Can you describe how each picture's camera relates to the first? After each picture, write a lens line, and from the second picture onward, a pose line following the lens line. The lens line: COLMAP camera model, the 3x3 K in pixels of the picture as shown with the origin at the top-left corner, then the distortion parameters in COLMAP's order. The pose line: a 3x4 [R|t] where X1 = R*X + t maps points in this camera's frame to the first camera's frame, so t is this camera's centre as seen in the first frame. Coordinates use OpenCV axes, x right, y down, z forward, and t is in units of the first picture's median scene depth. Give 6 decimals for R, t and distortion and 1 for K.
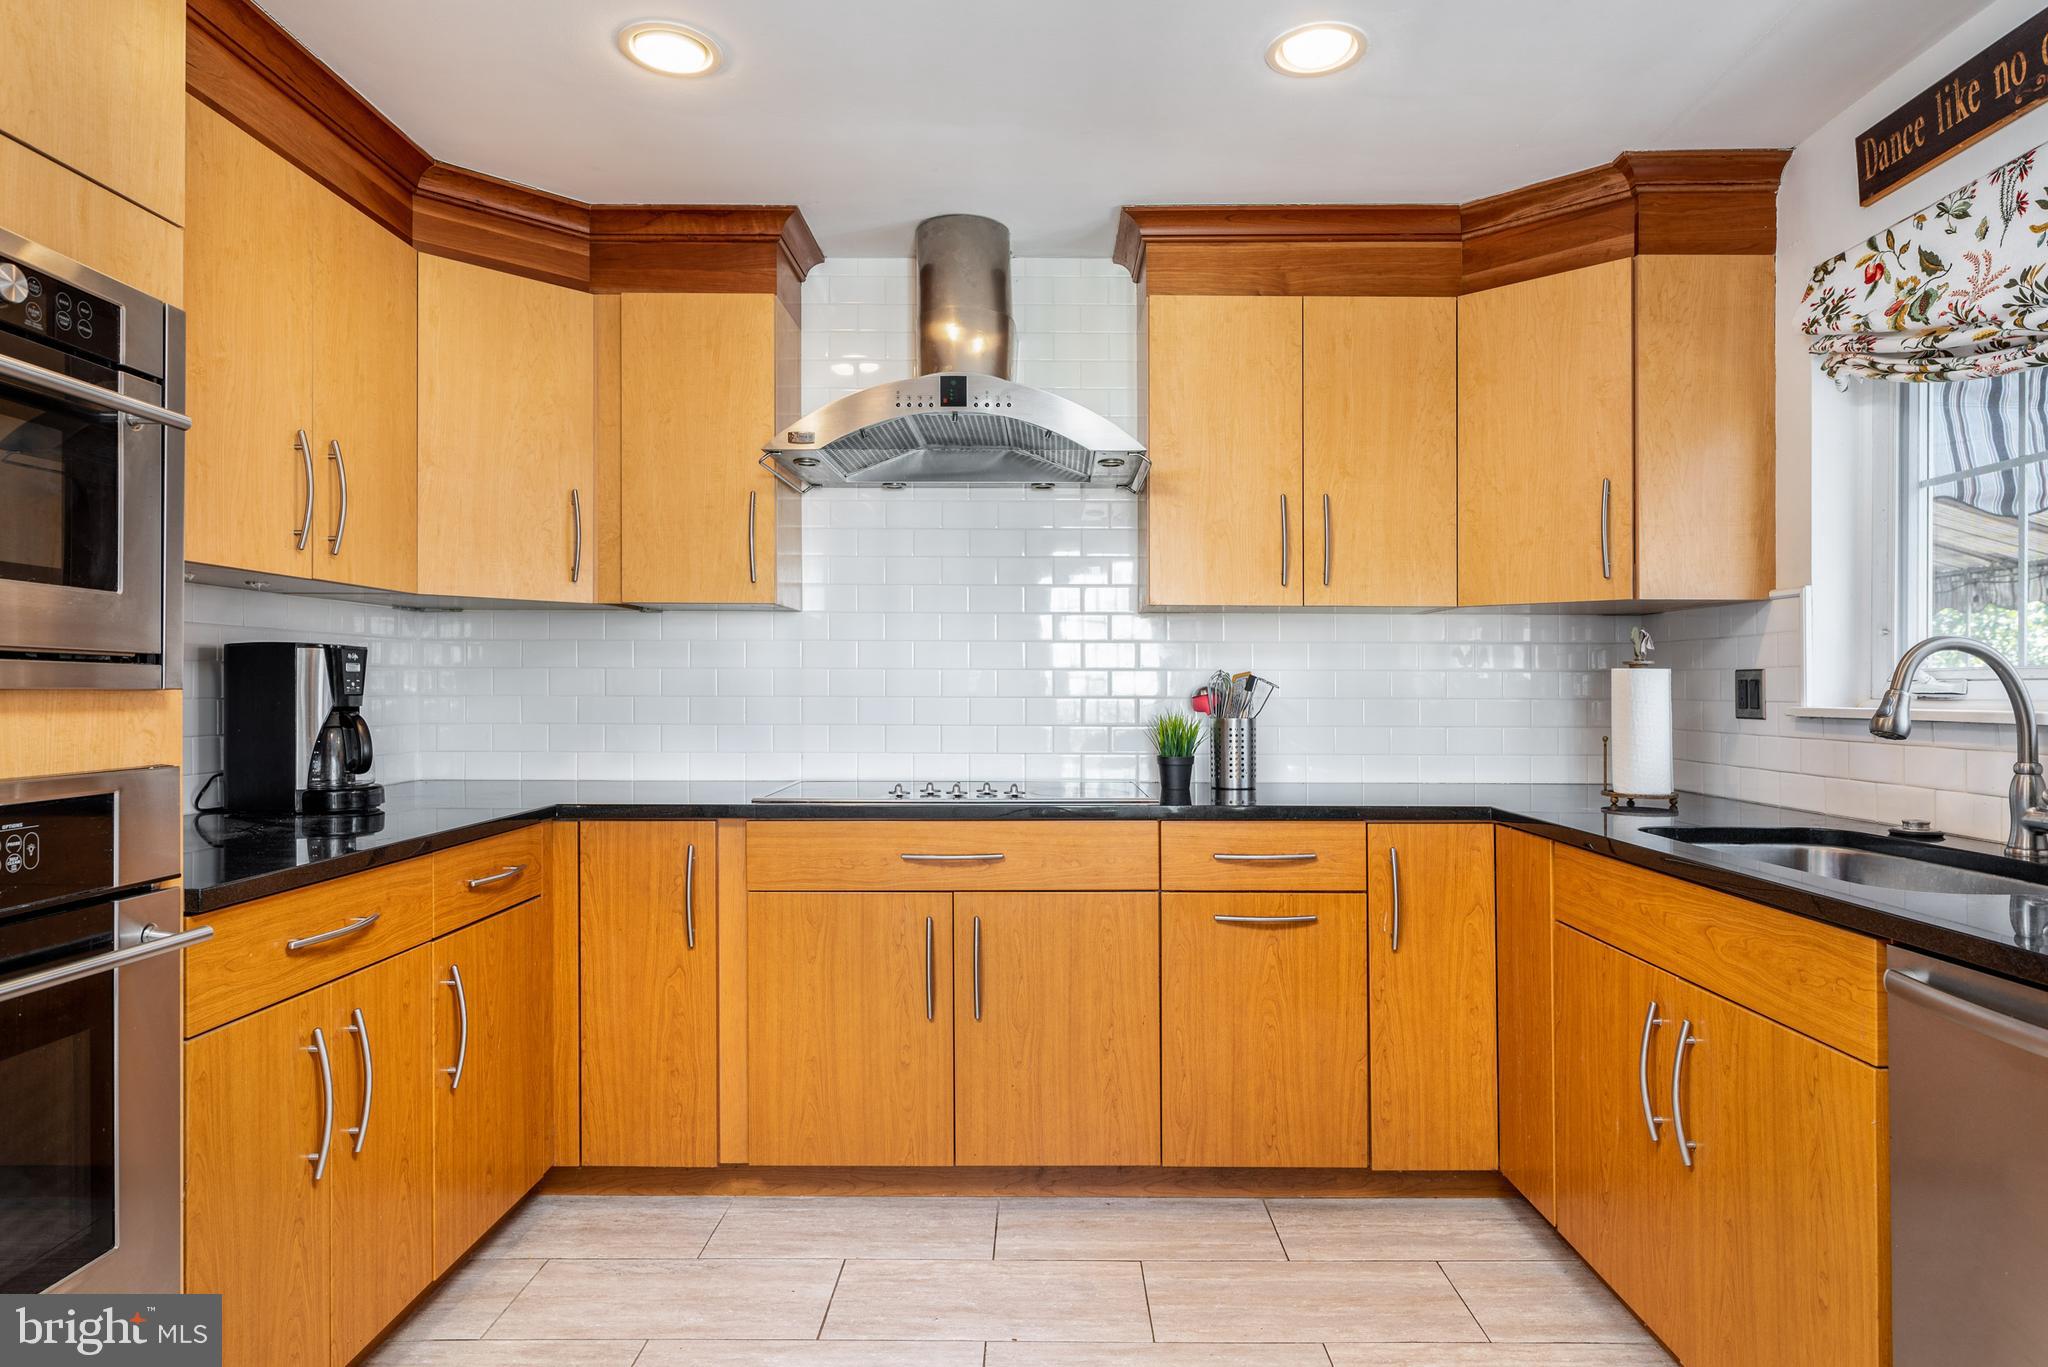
lens RADIAL K [[1187.2, 0, 1038.7], [0, 1187.2, 677.5], [0, 0, 1]] dist [-0.002500, 0.001616]
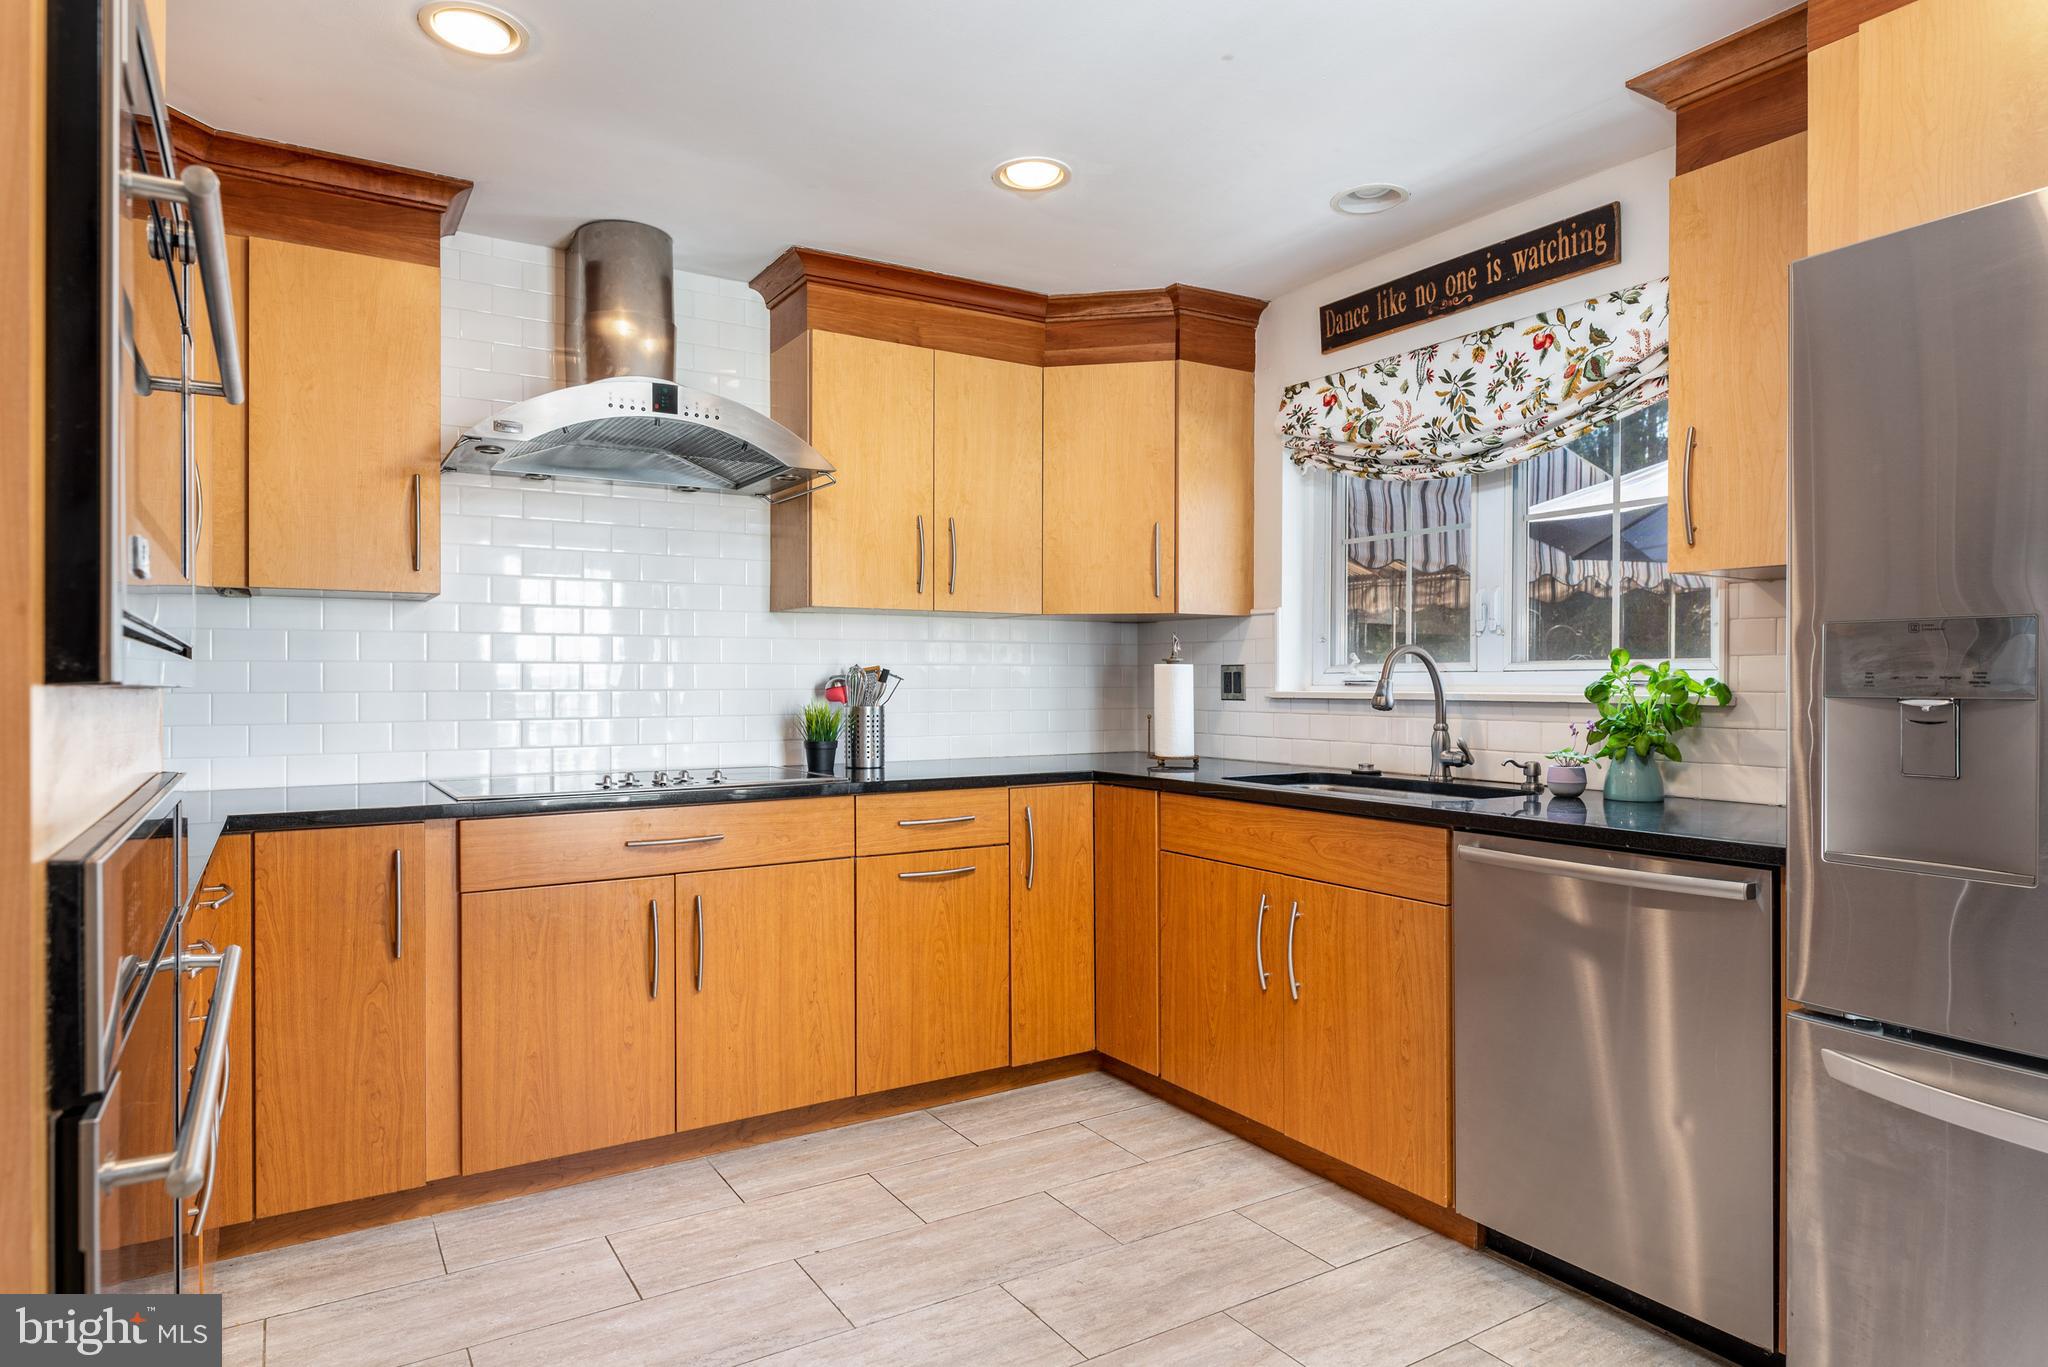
lens RADIAL K [[1187.2, 0, 986.2], [0, 1187.2, 679.3], [0, 0, 1]] dist [-0.002500, 0.001616]
pose [[0.853397, -0.004498, 0.521242, -0.385724], [0.000371, 0.999968, 0.008021, -0.001346], [-0.521261, -0.006652, 0.853371, -0.045176]]
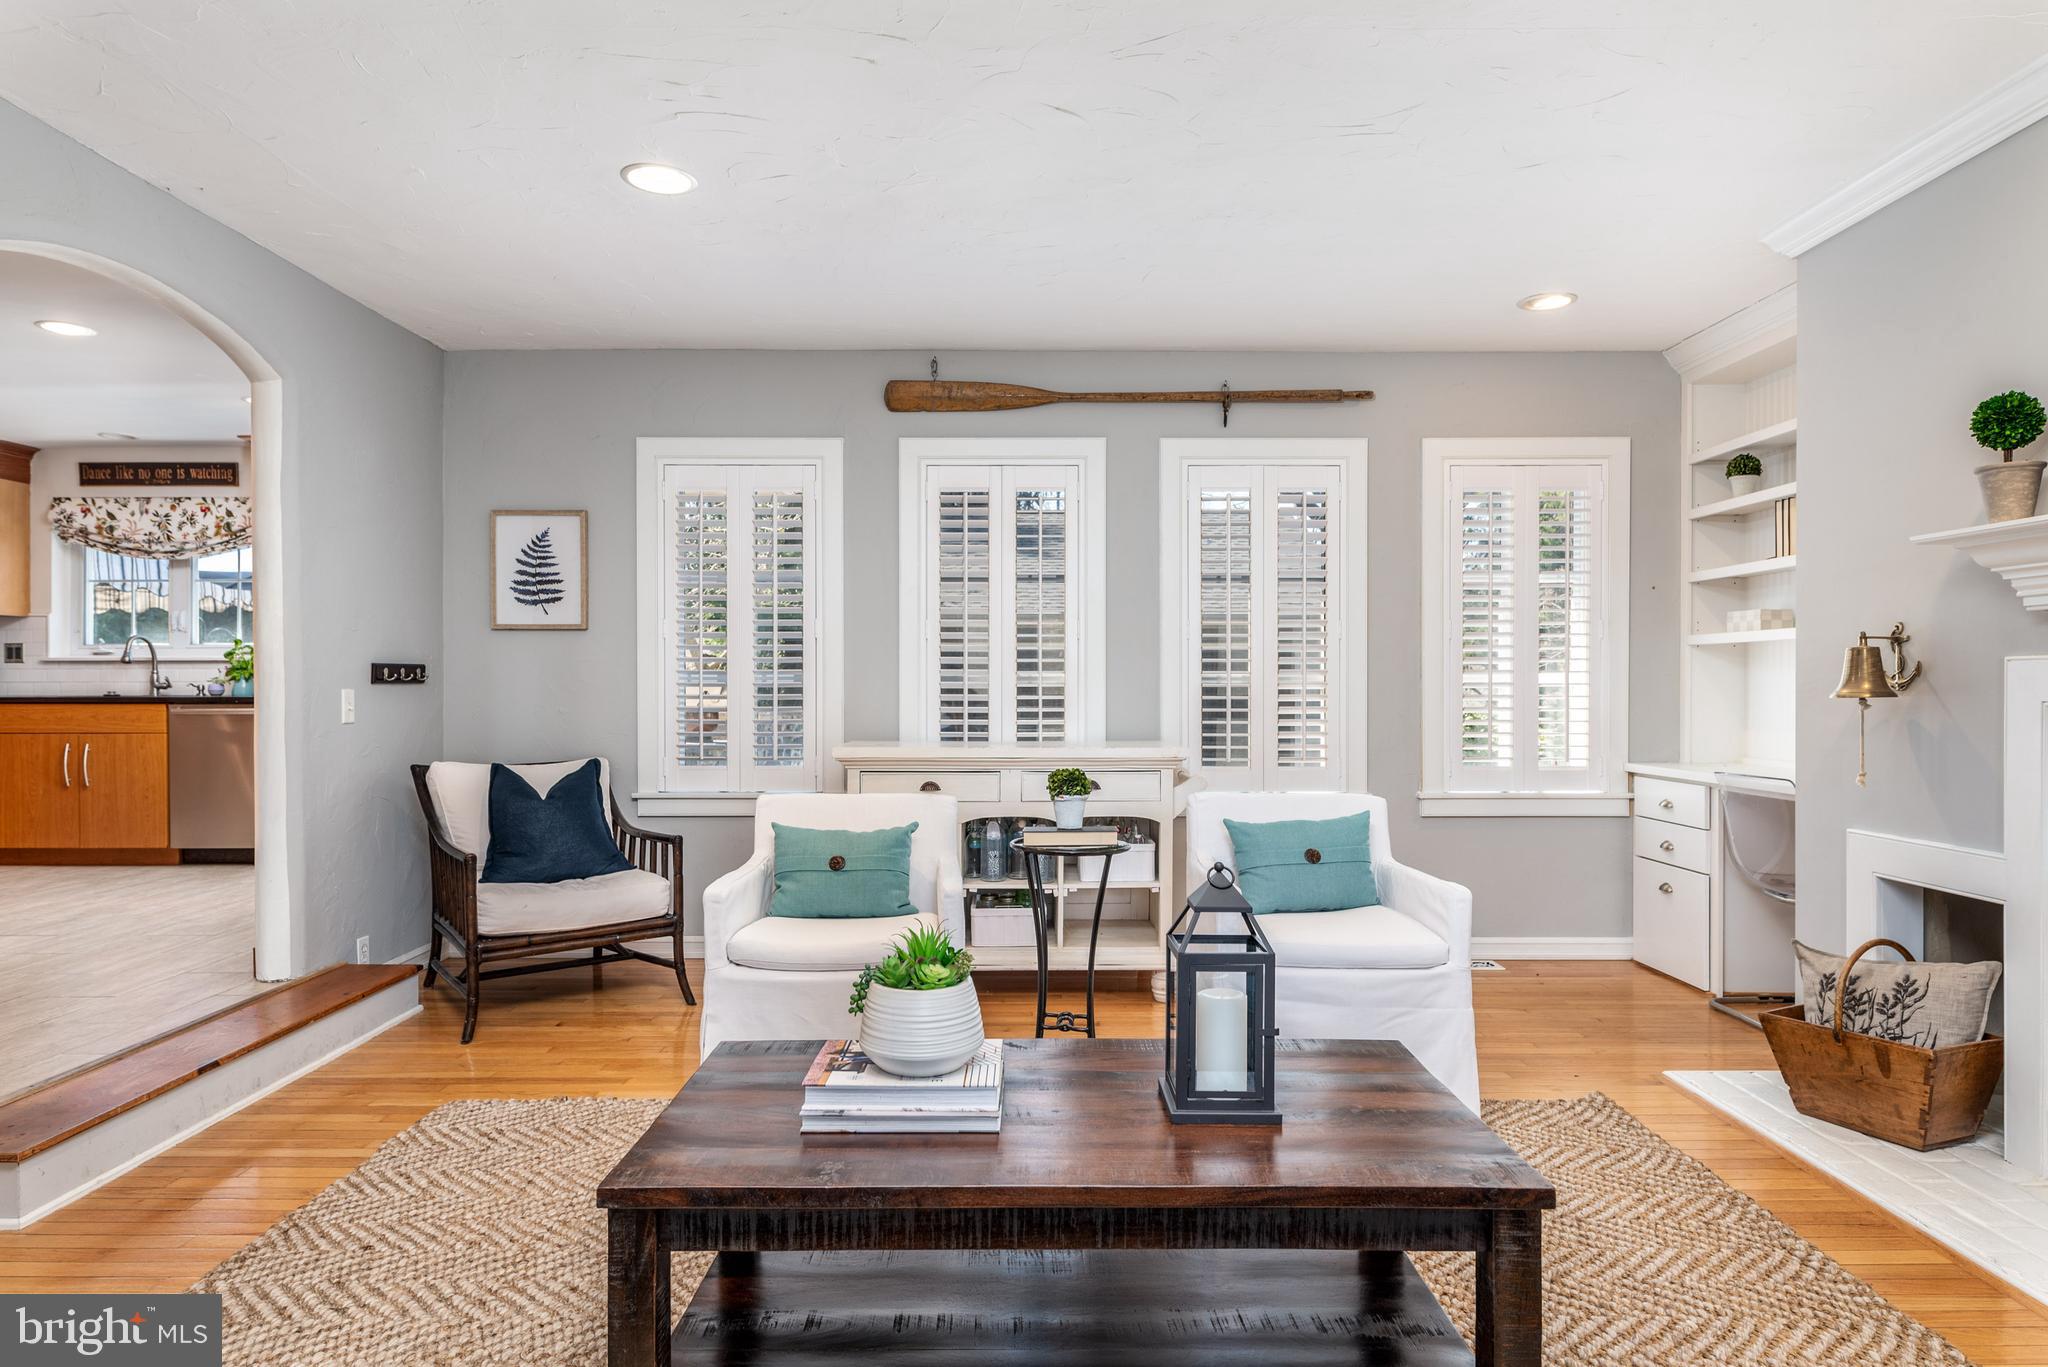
lens RADIAL K [[1187.2, 0, 1054.1], [0, 1187.2, 695.7], [0, 0, 1]] dist [-0.002500, 0.001616]
pose [[-0.035154, -0.012402, 0.999305, -2.028985], [-0.005254, 0.999911, 0.012225, 0.062862], [-0.999368, -0.004821, -0.035216, -1.137715]]
